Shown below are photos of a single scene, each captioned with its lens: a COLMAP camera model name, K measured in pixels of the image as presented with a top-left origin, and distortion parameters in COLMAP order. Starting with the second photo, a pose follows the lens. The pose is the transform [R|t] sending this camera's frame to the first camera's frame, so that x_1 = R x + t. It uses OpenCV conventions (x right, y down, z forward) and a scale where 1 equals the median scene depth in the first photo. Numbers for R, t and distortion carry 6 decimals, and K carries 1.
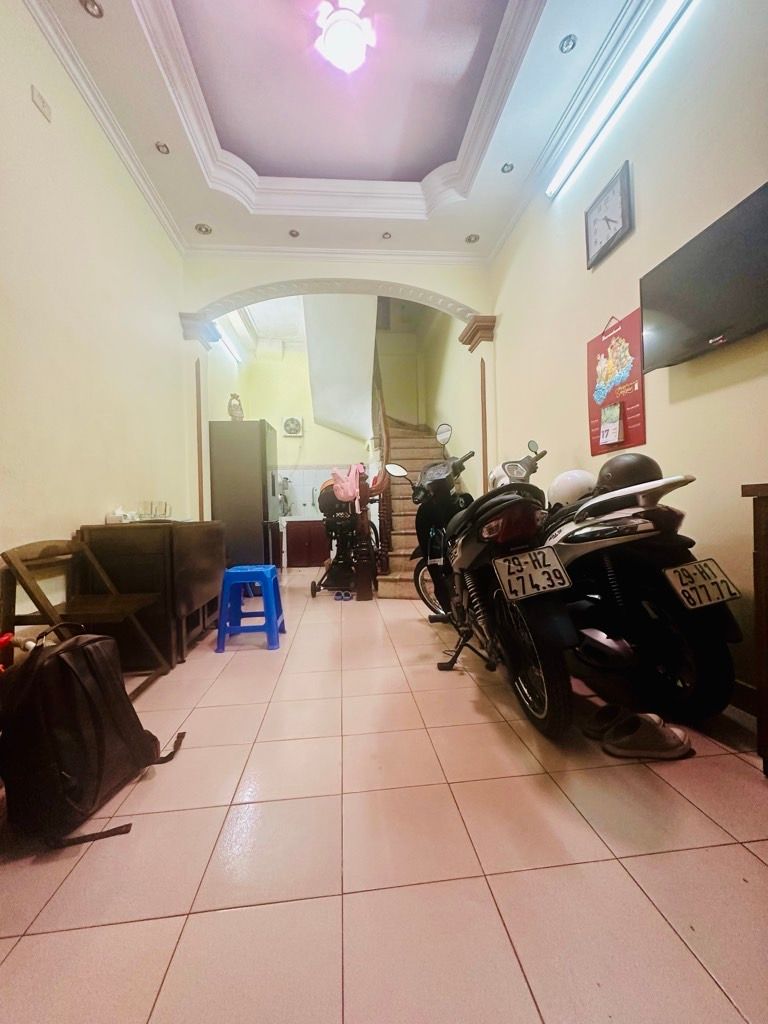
lens RADIAL K [[409.1, 0, 383.6], [0, 409.1, 514.6], [0, 0, 1]] dist [-0.000447, -0.000026]
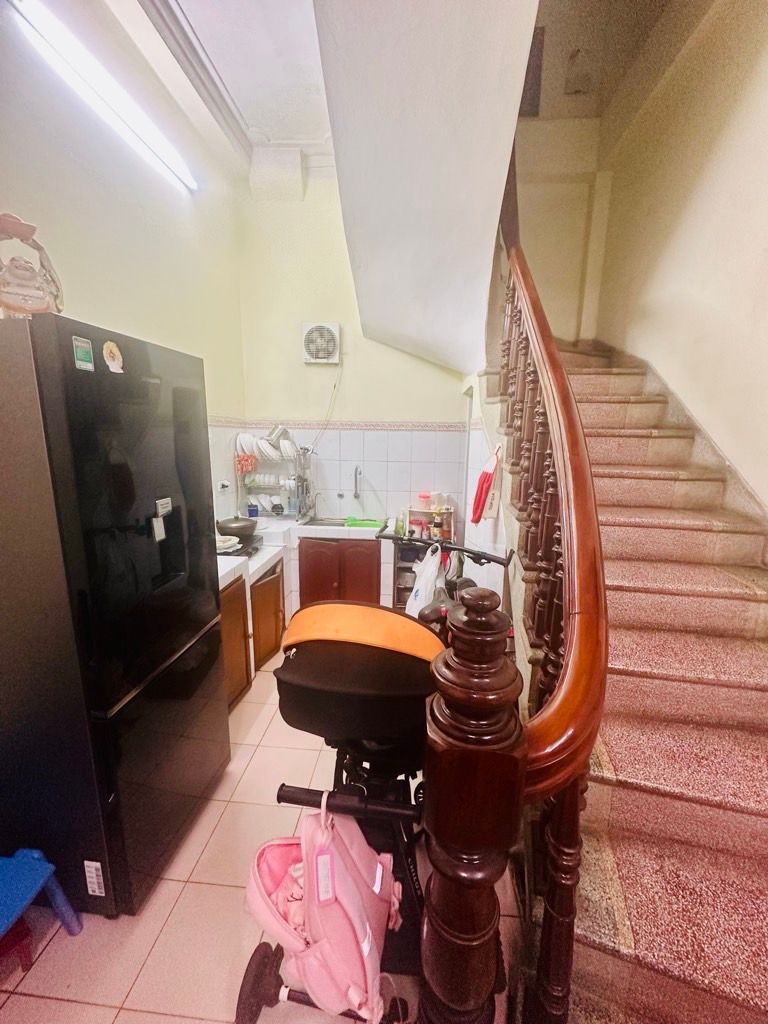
lens RADIAL K [[409.1, 0, 381.8], [0, 409.1, 509.5], [0, 0, 1]] dist [-0.000447, -0.000026]
pose [[0.981741, 0.072171, -0.176003, -0.043249], [-0.039691, 0.982586, 0.181519, -0.108269], [0.186038, -0.171219, 0.967509, 0.486741]]
